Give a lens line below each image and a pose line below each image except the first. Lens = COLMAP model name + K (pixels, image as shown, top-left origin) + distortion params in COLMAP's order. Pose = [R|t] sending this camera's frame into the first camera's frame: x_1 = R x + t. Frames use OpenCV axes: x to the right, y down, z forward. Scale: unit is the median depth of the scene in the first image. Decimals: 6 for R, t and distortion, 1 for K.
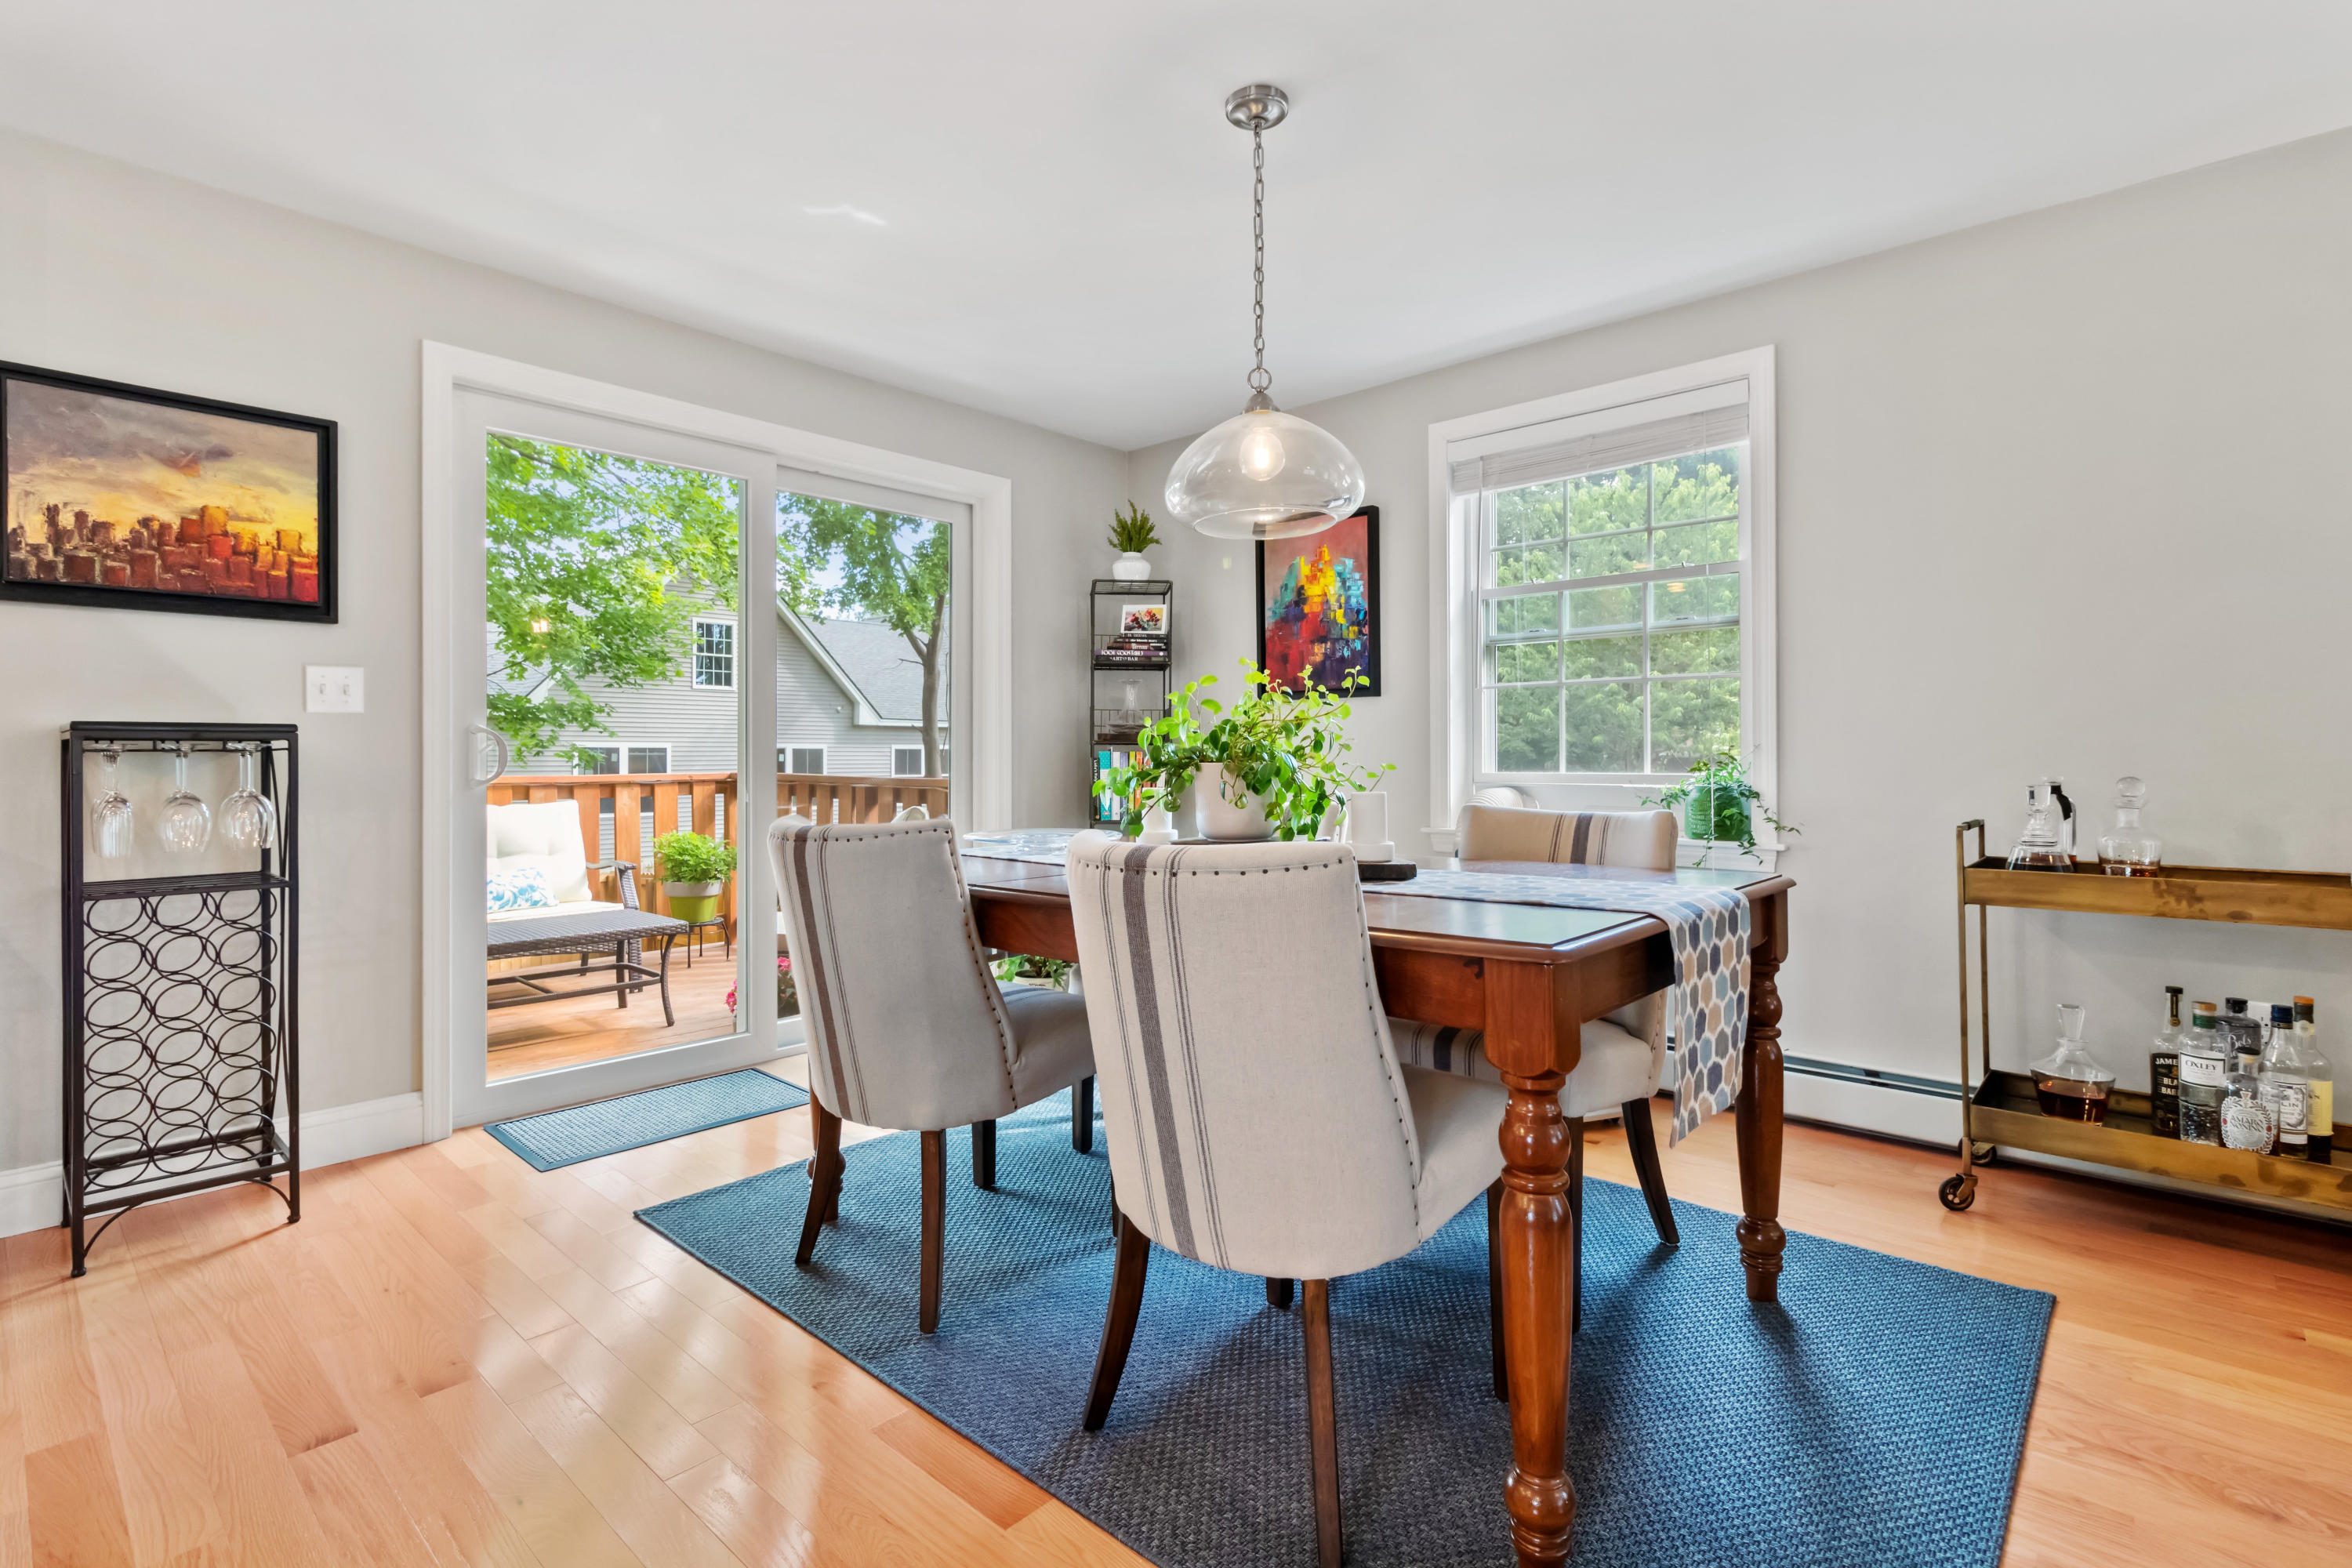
lens RADIAL K [[1094.7, 0, 1170.7], [0, 1094.7, 754.3], [0, 0, 1]] dist [-0.000150, 0.000039]
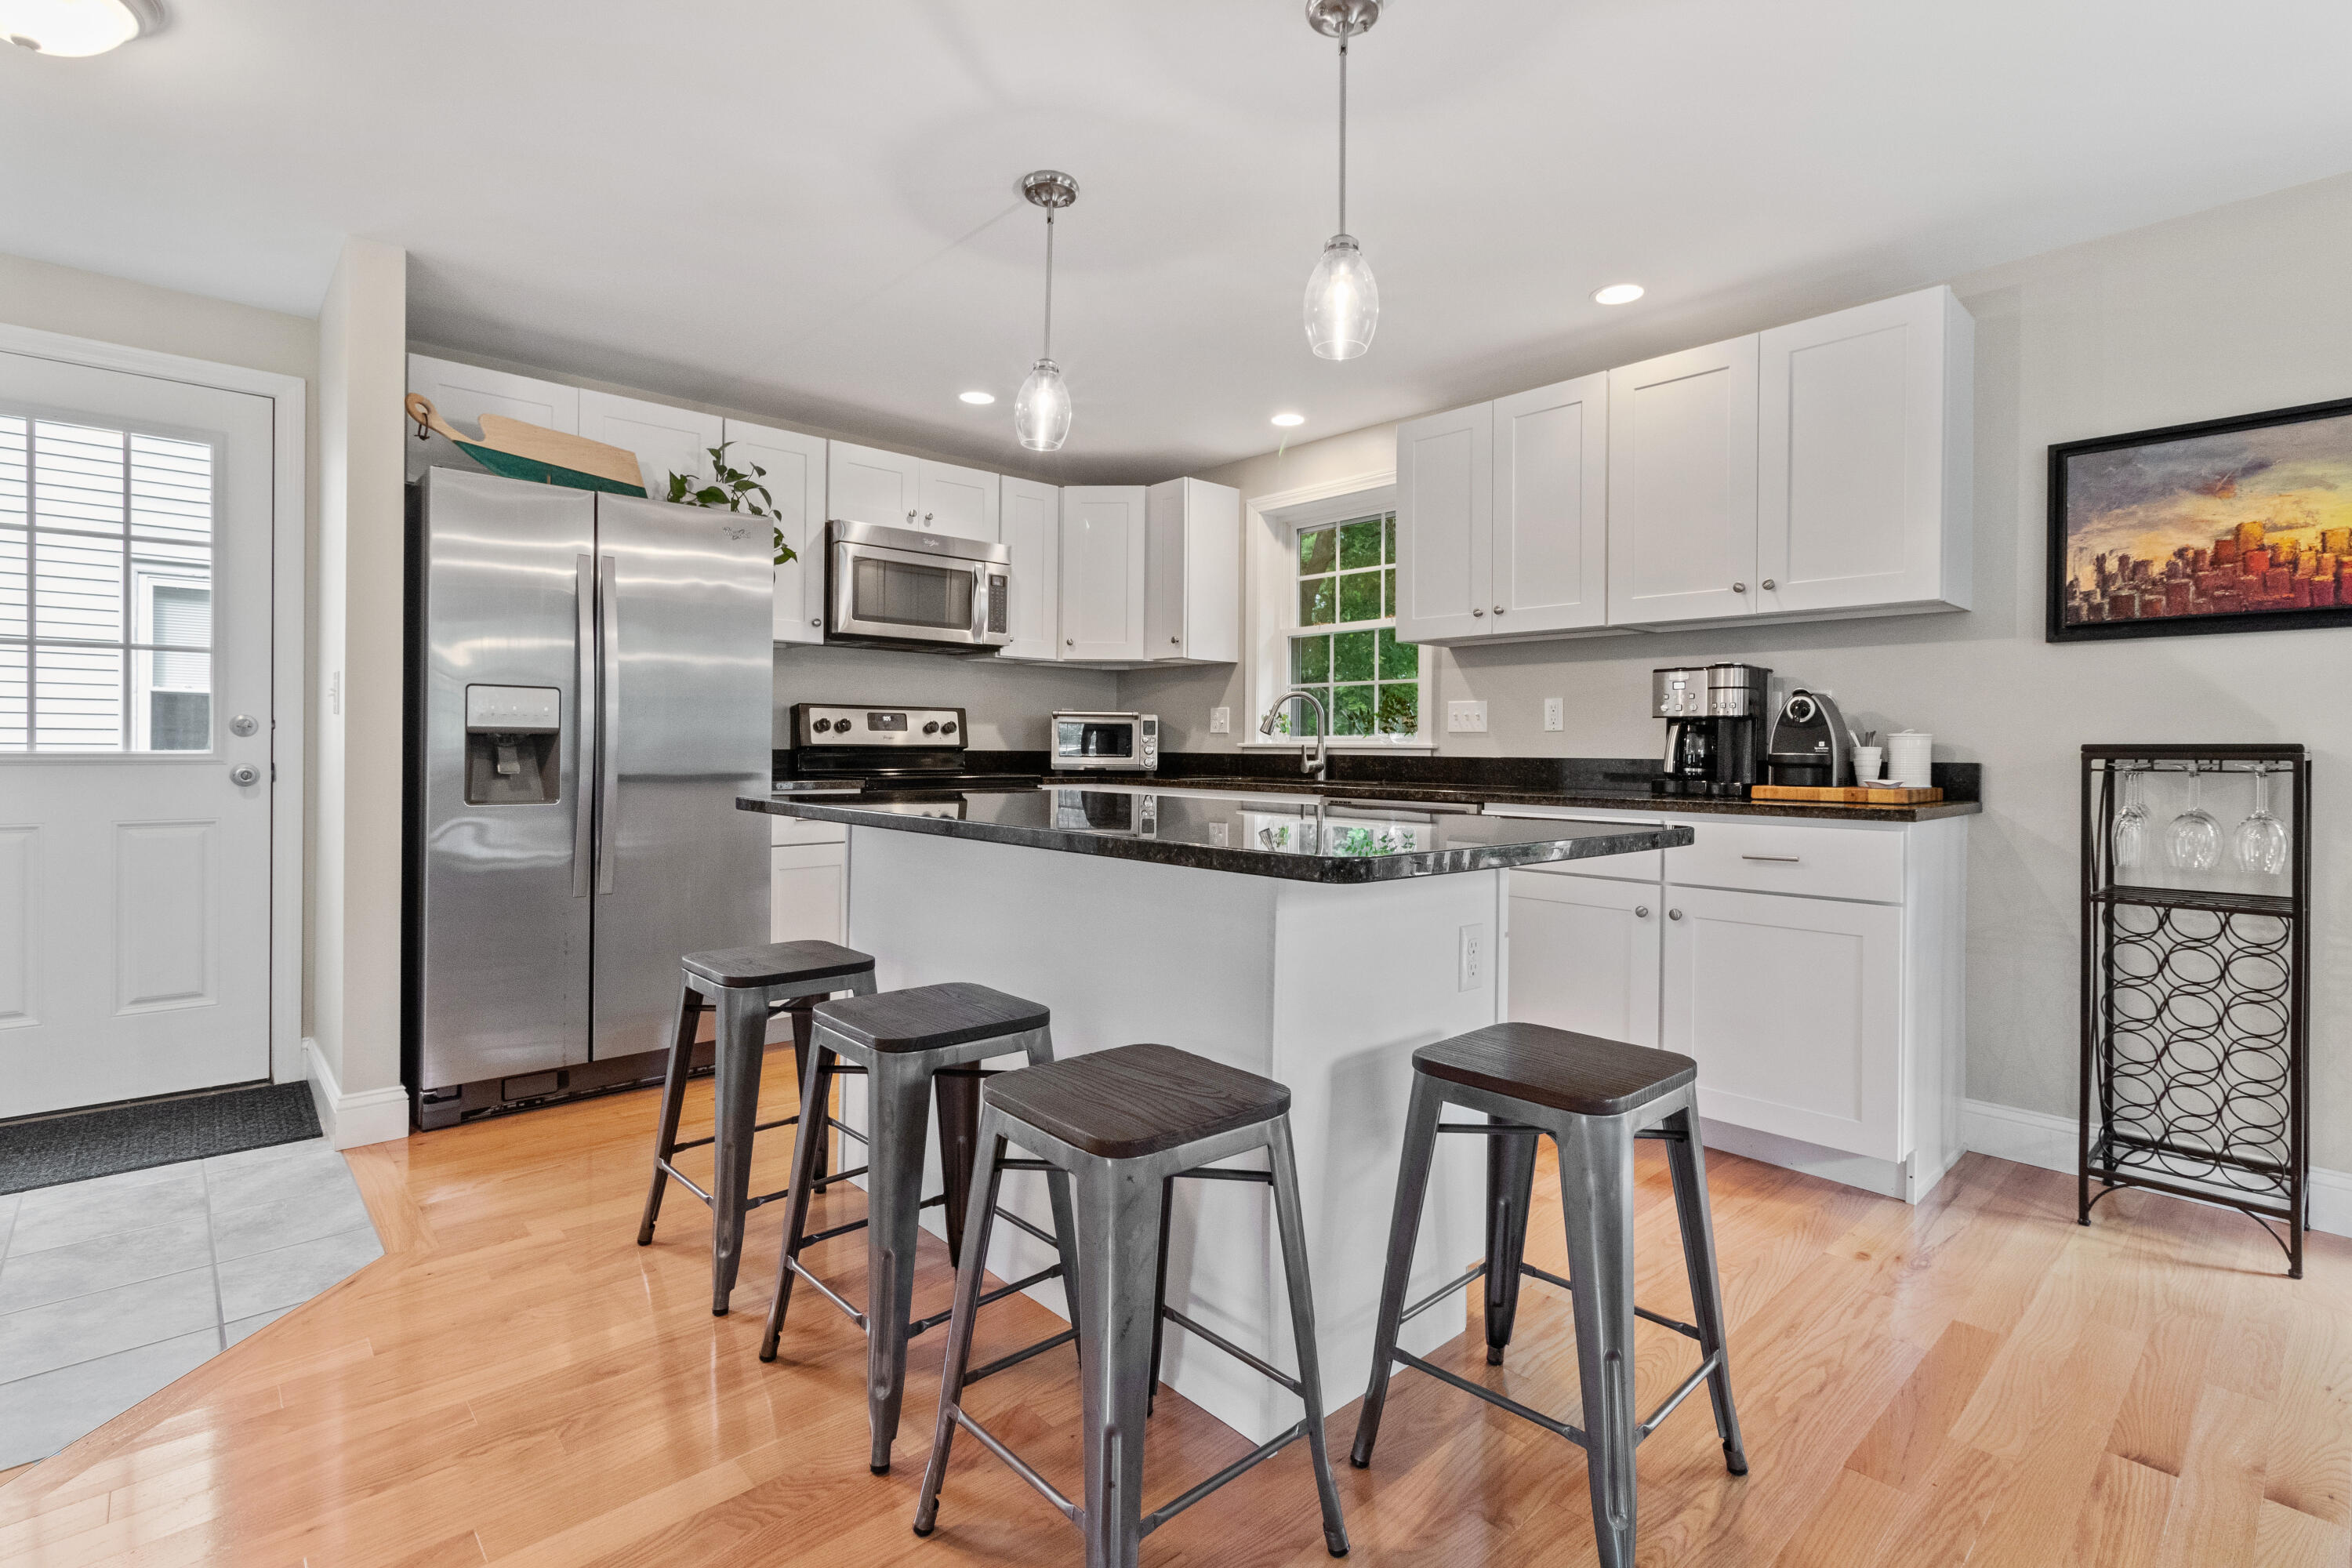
lens RADIAL K [[1094.7, 0, 1170.7], [0, 1094.7, 754.3], [0, 0, 1]] dist [-0.000150, 0.000039]
pose [[-0.089857, 0.006983, -0.995930, 0.202726], [-0.004850, 0.999960, 0.007449, -0.020255], [0.995943, 0.005499, -0.089819, 0.122284]]
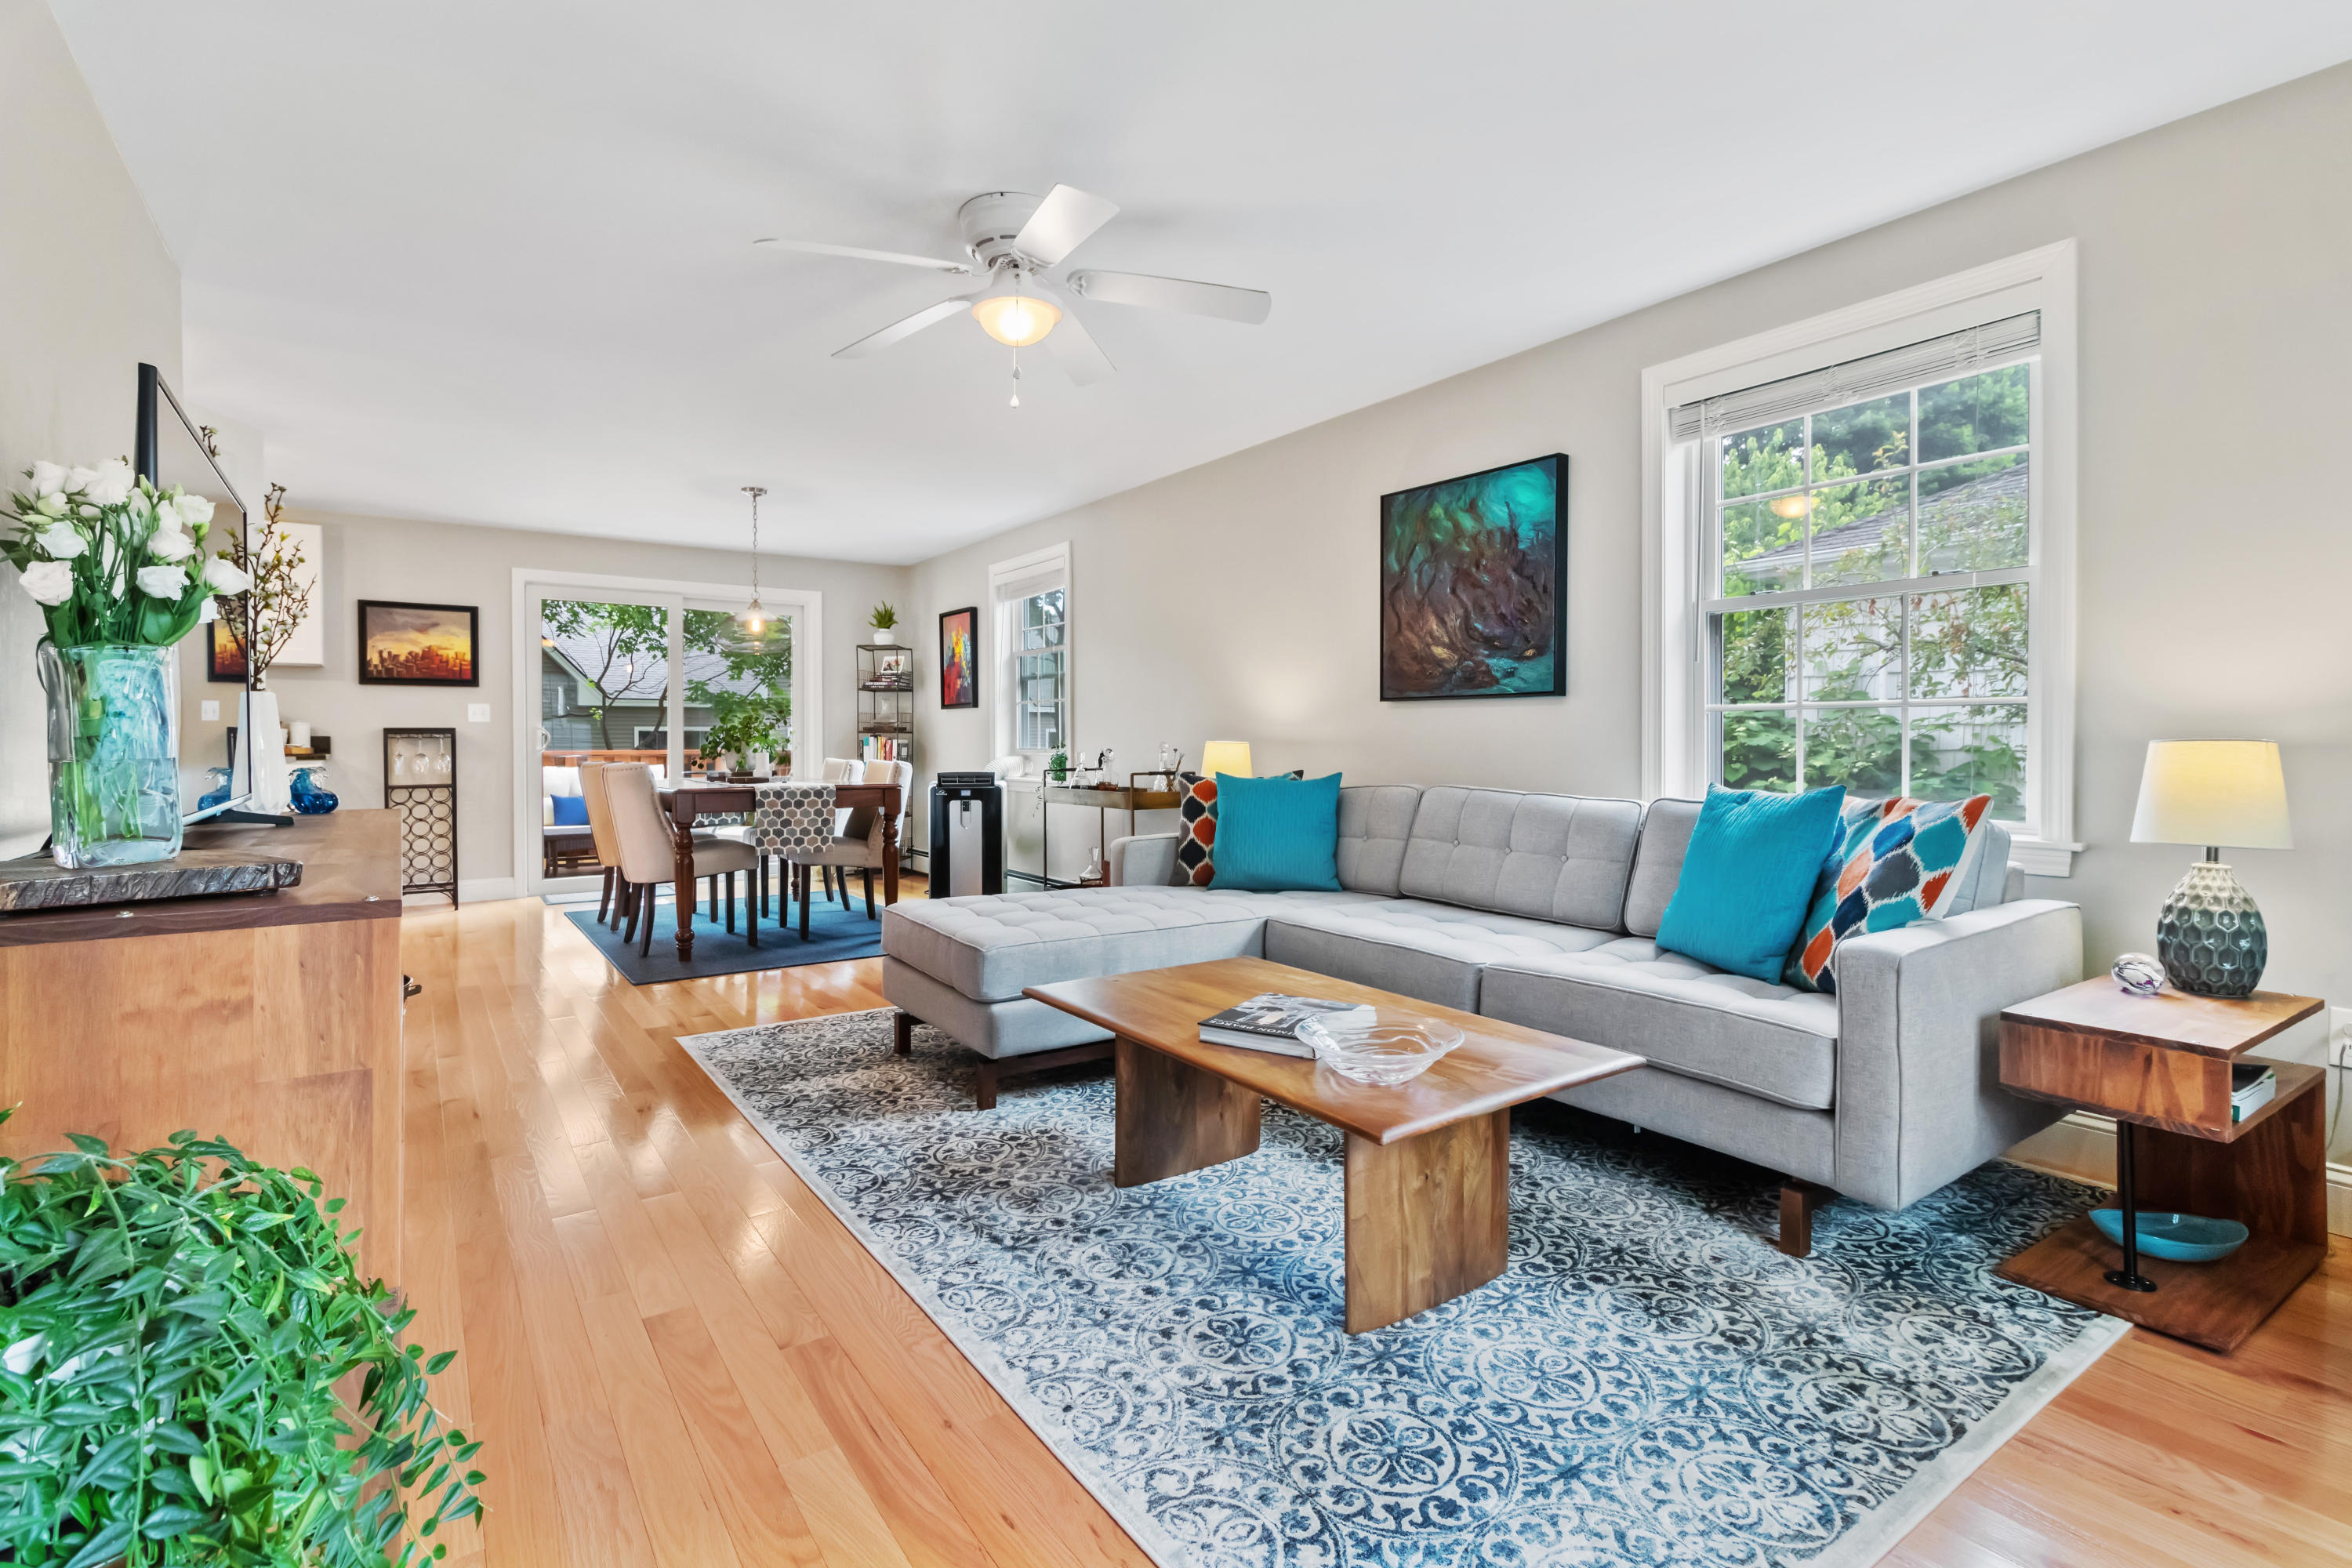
lens RADIAL K [[1094.7, 0, 1170.7], [0, 1094.7, 754.3], [0, 0, 1]] dist [-0.000150, 0.000039]
pose [[0.975050, 0.003822, -0.221952, 1.477211], [0.000060, 0.999847, 0.017480, -0.009234], [0.221985, -0.017057, 0.974901, -1.208547]]
